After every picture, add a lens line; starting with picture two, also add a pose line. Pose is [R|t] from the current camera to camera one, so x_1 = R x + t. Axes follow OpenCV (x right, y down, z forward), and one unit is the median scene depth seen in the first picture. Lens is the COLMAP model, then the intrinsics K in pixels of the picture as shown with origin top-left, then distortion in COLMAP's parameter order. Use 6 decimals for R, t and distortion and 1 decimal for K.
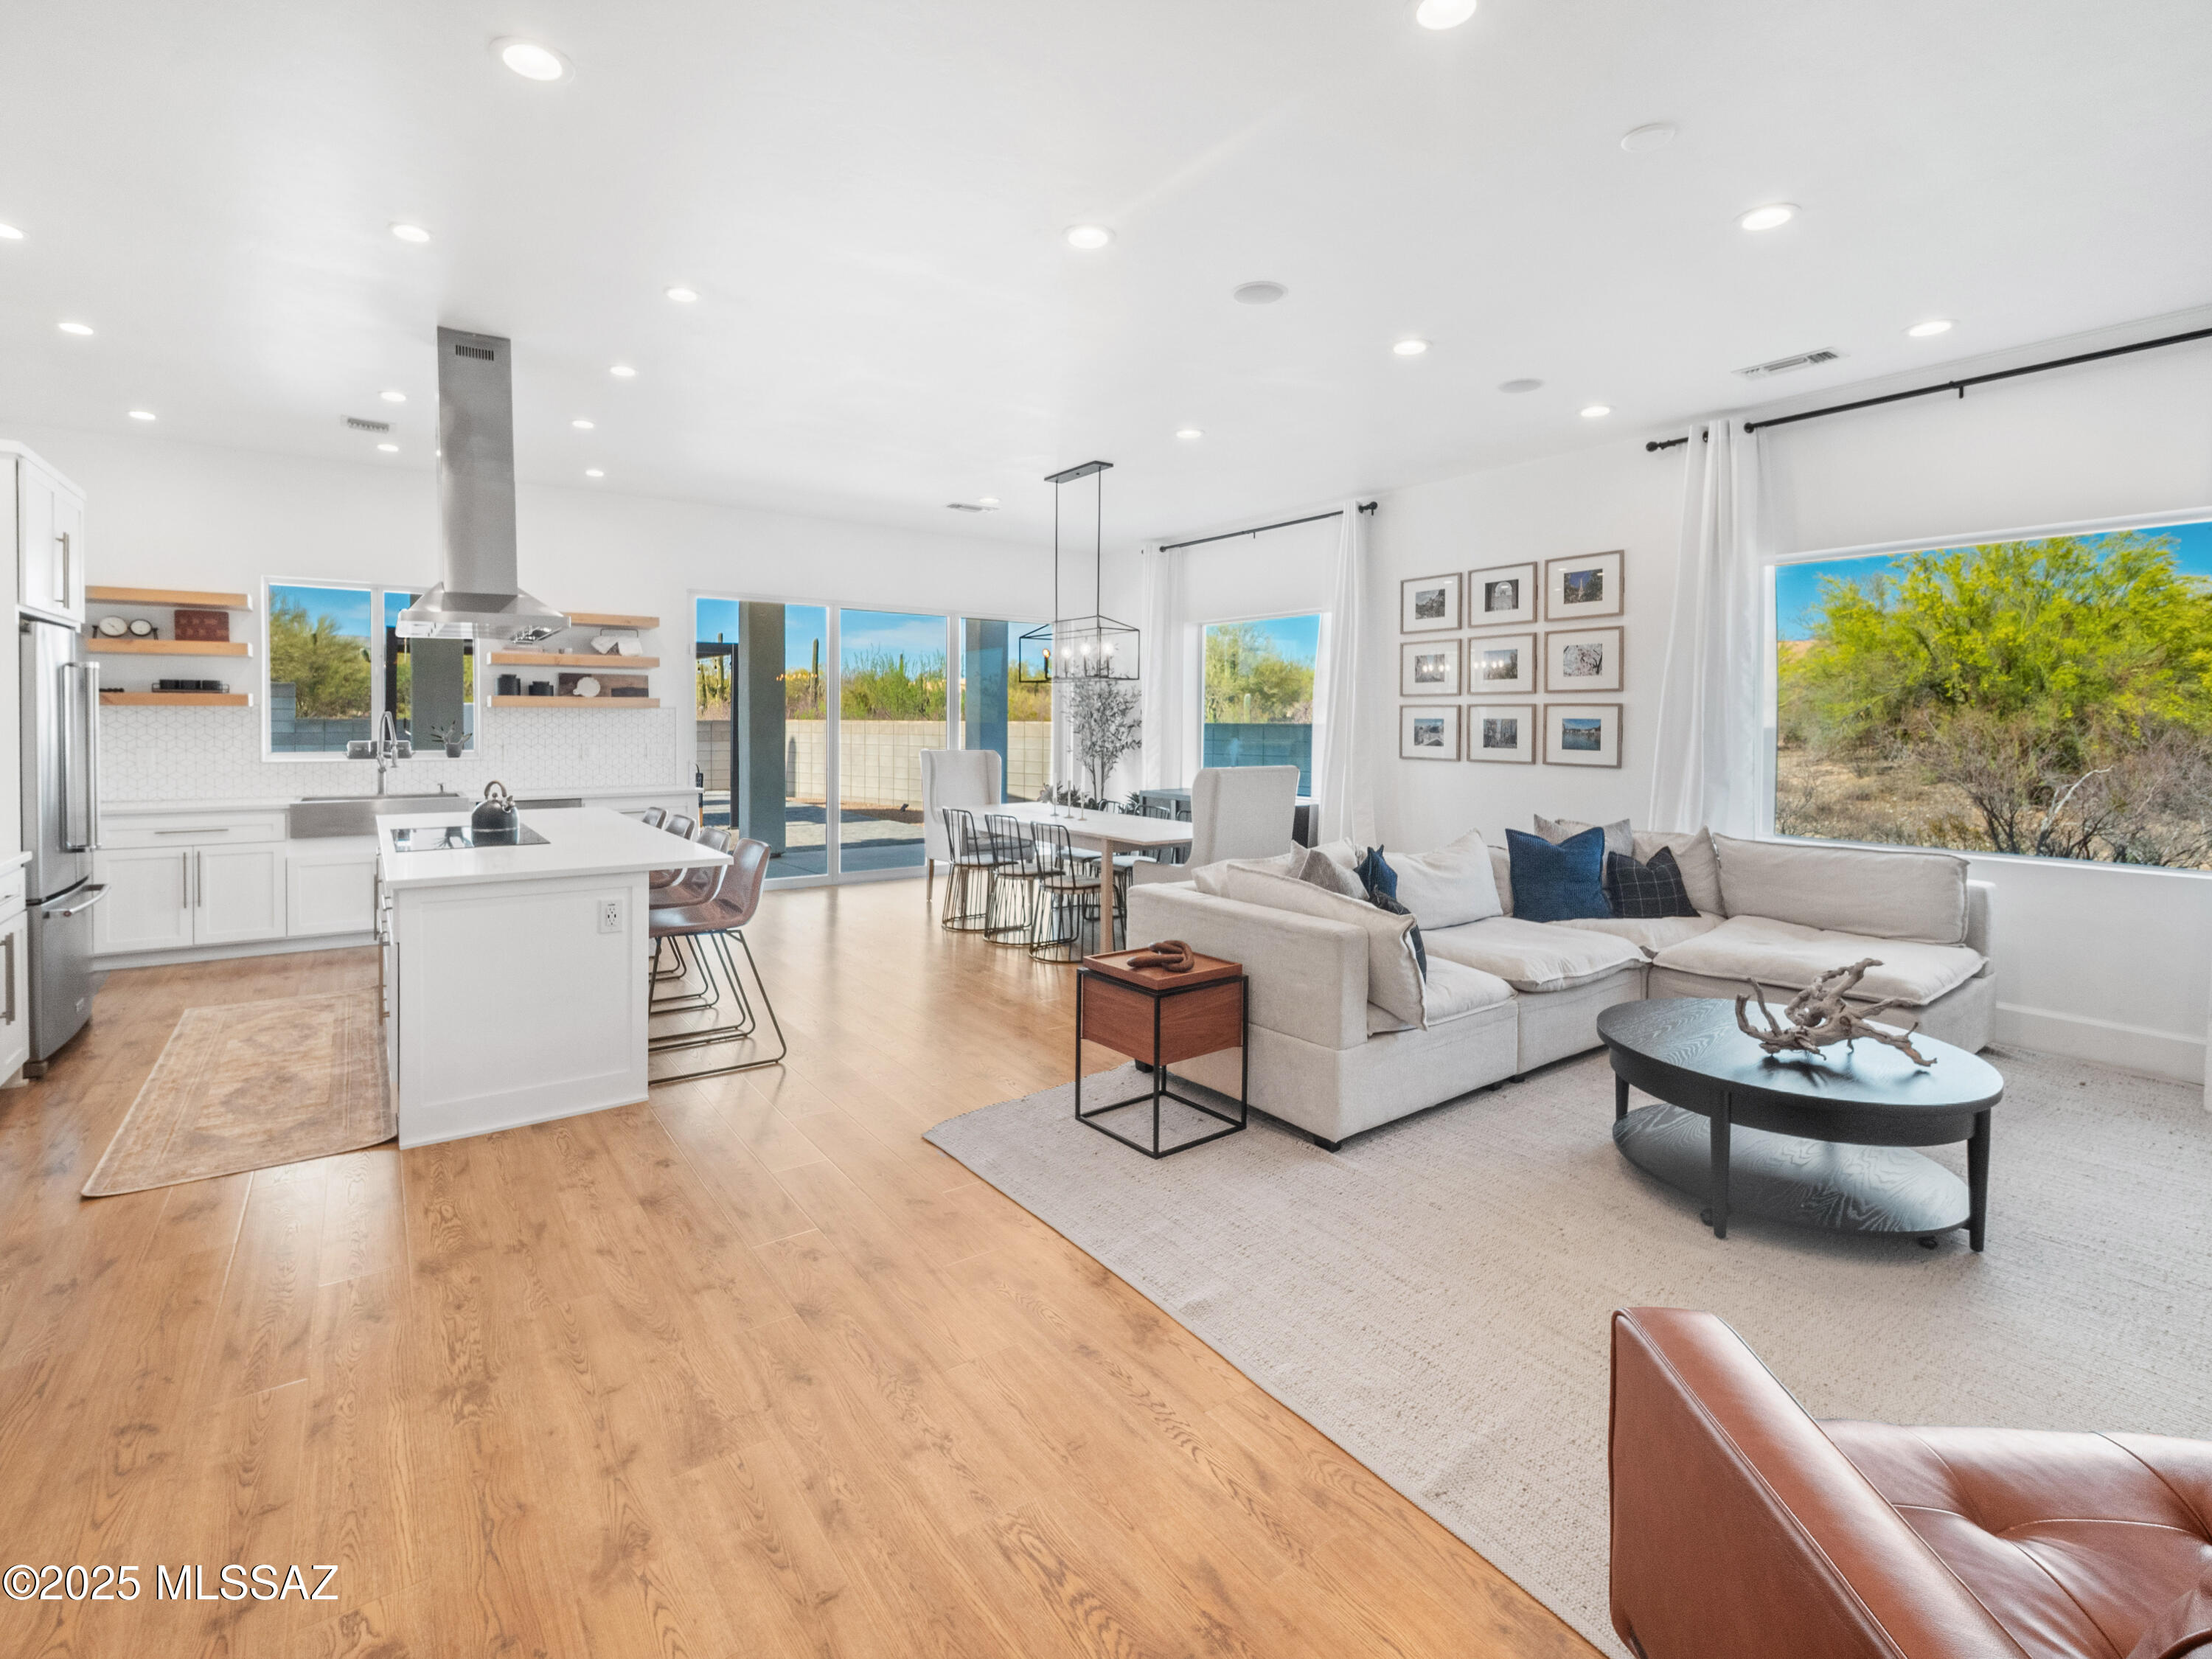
lens RADIAL K [[1027.5, 0, 1094.9], [0, 1027.5, 735.4], [0, 0, 1]] dist [-0.002108, -0.000756]
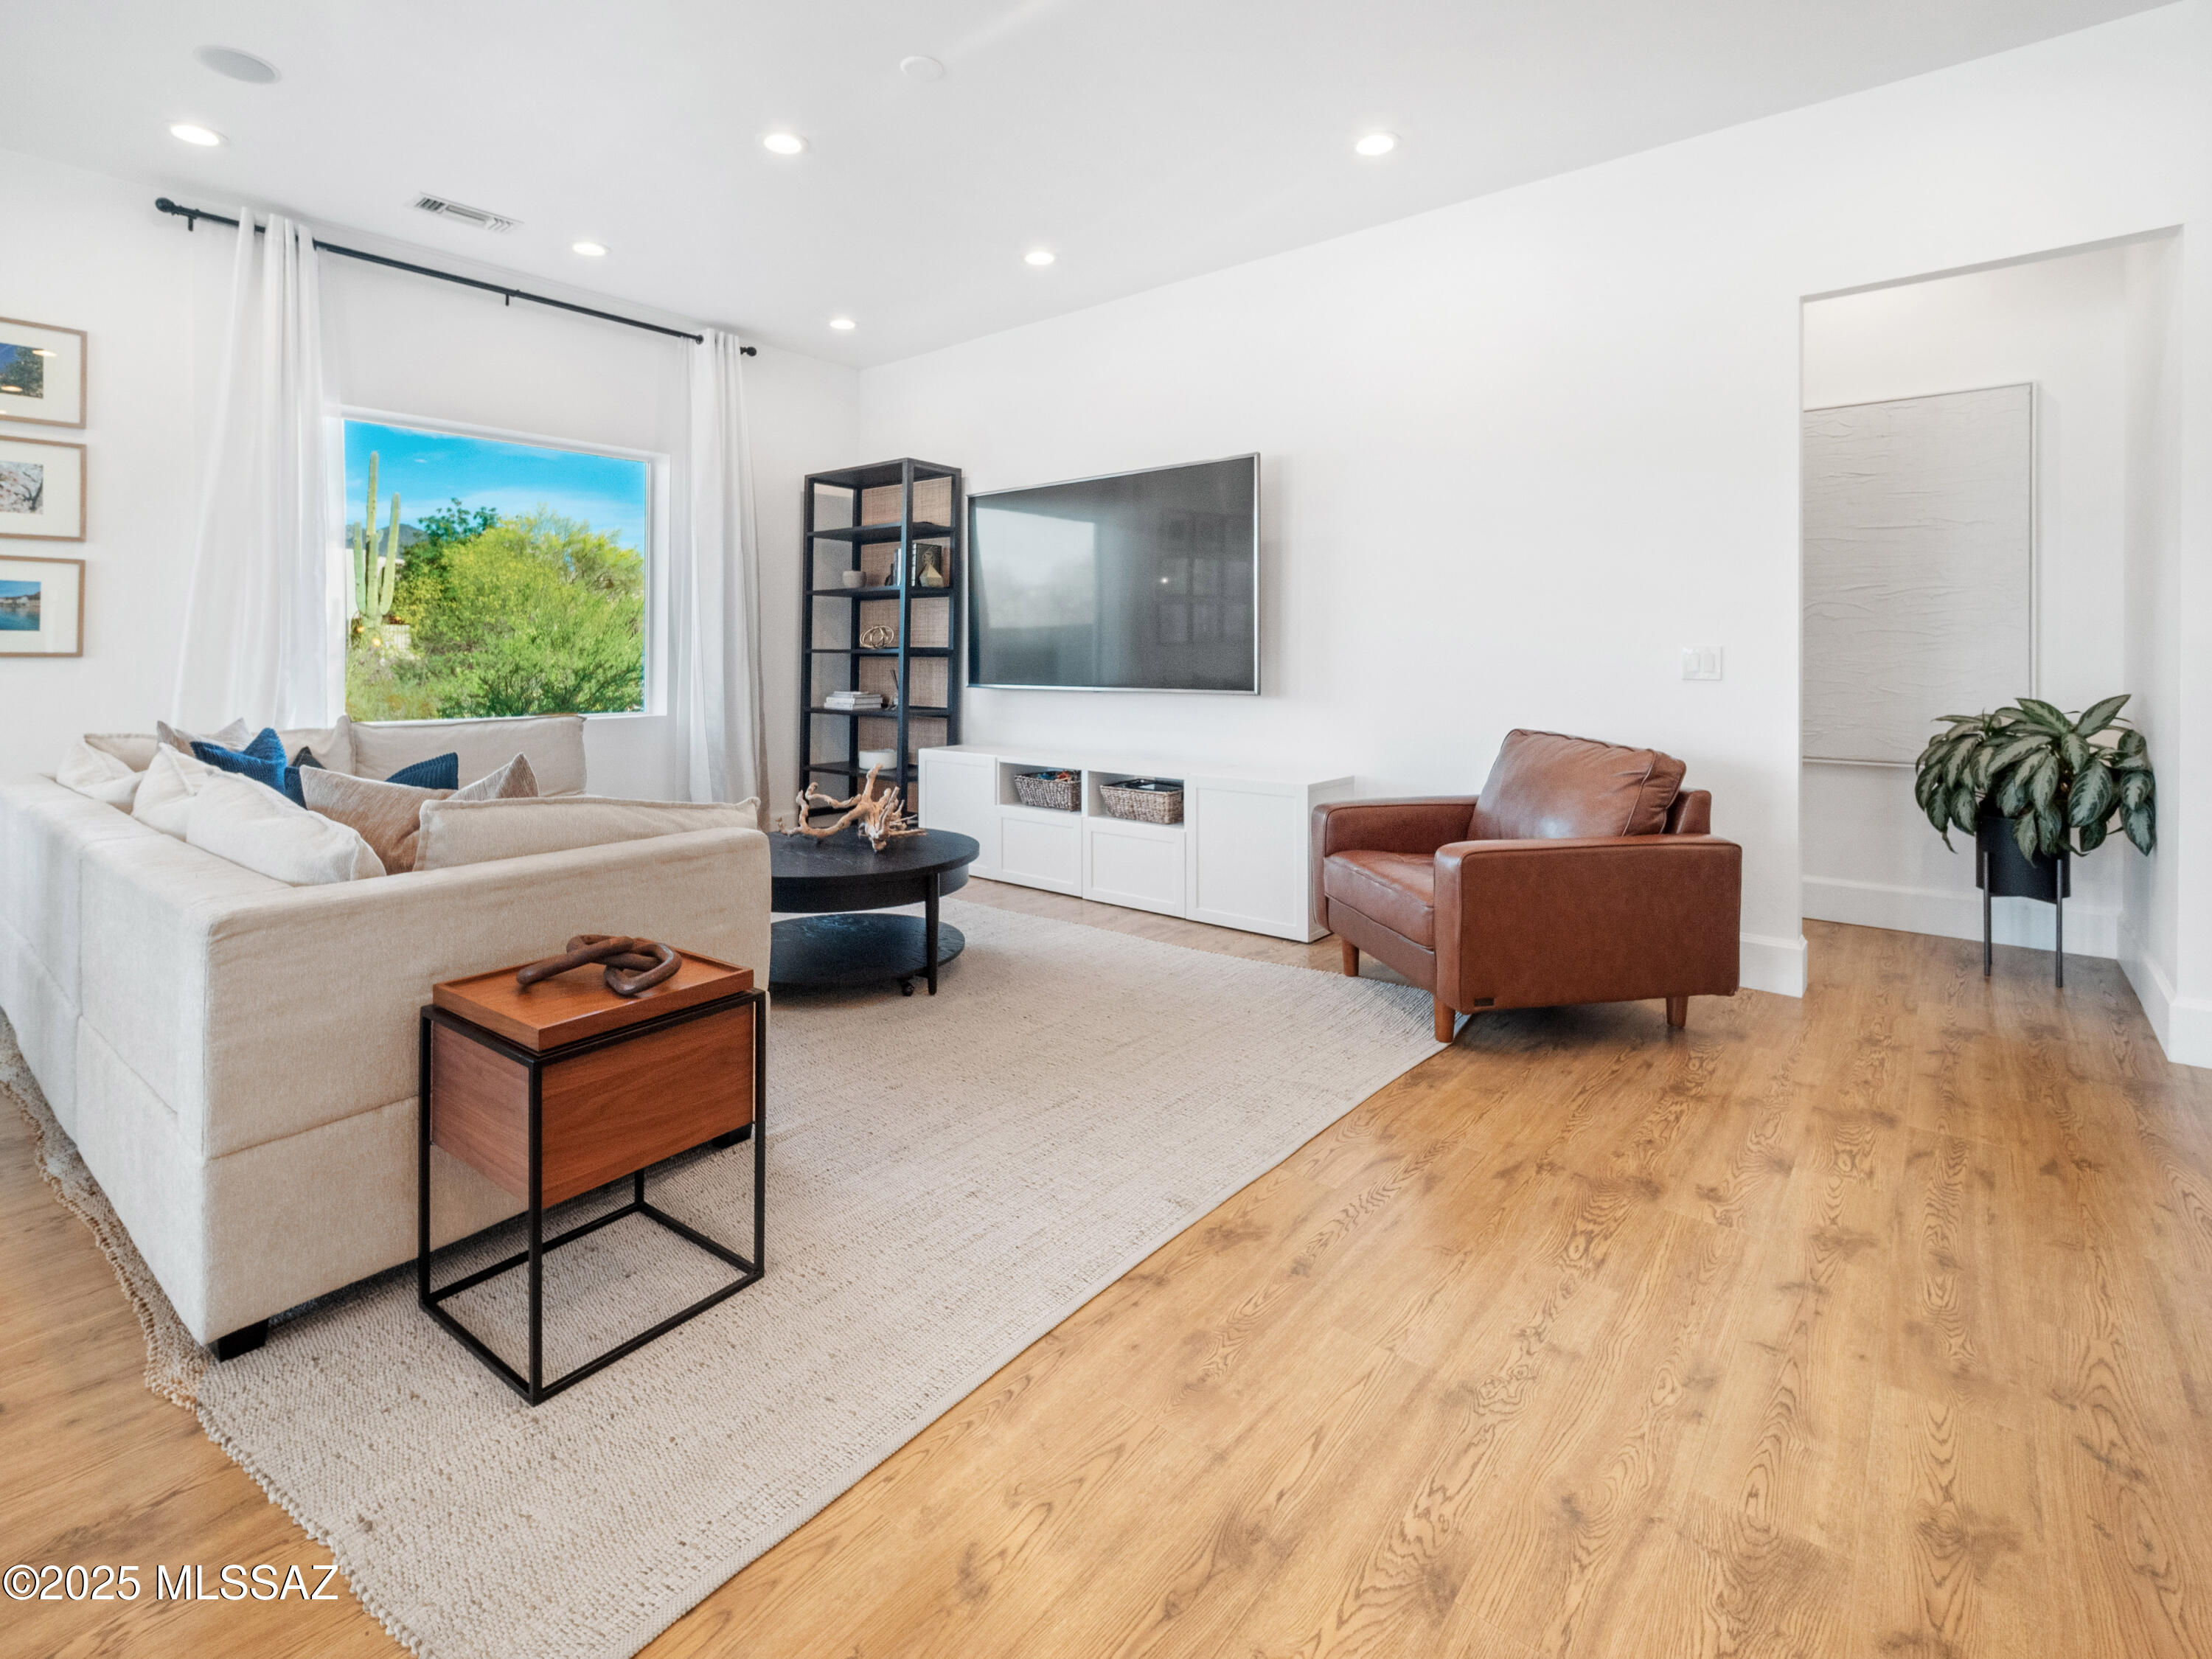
lens RADIAL K [[1038.4, 0, 1085.7], [0, 1038.4, 657.7], [0, 0, 1]] dist [-0.001210, -0.000899]
pose [[-0.252540, -0.009624, 0.967539, -0.298423], [0.013599, 0.999816, 0.013495, 0.031214], [-0.967491, 0.016566, -0.252363, 0.522995]]
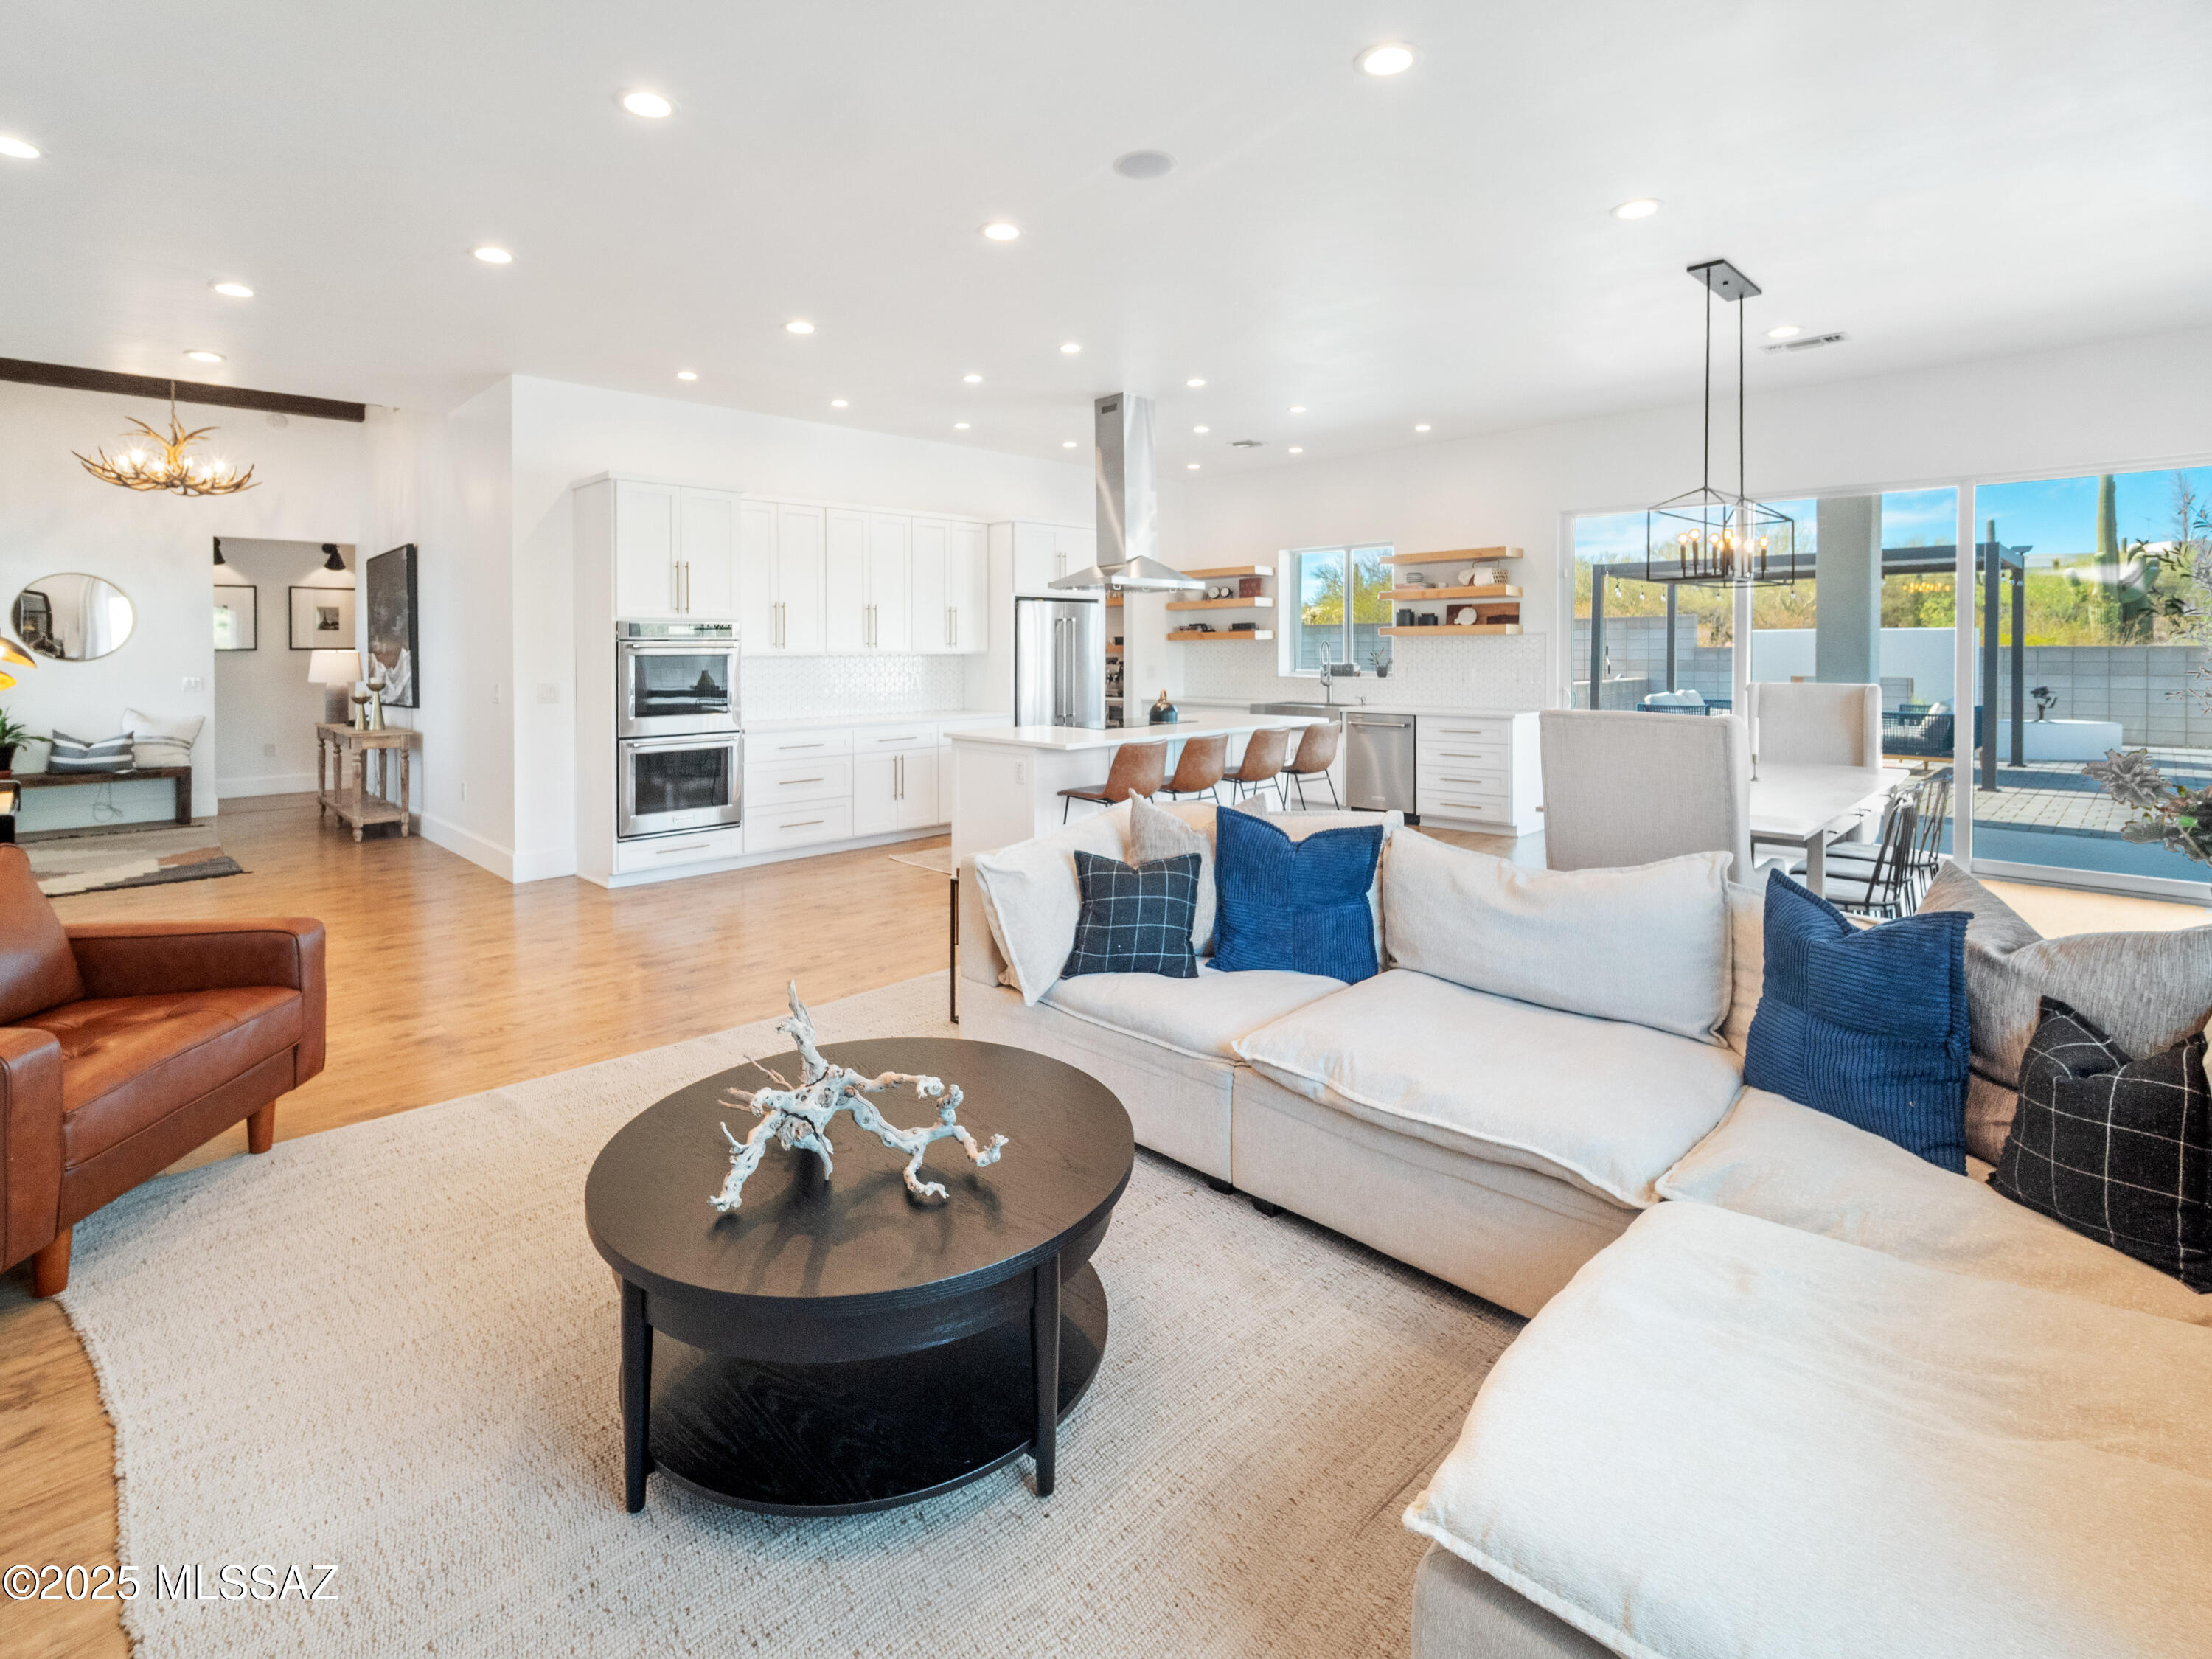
lens RADIAL K [[1056.8, 0, 1093.4], [0, 1056.8, 666.2], [0, 0, 1]] dist [0.001591, -0.000983]
pose [[0.157832, 0.010136, -0.987414, 0.685358], [-0.009559, 0.999916, 0.008736, -0.000059], [0.987420, 0.008060, 0.157916, 0.518388]]
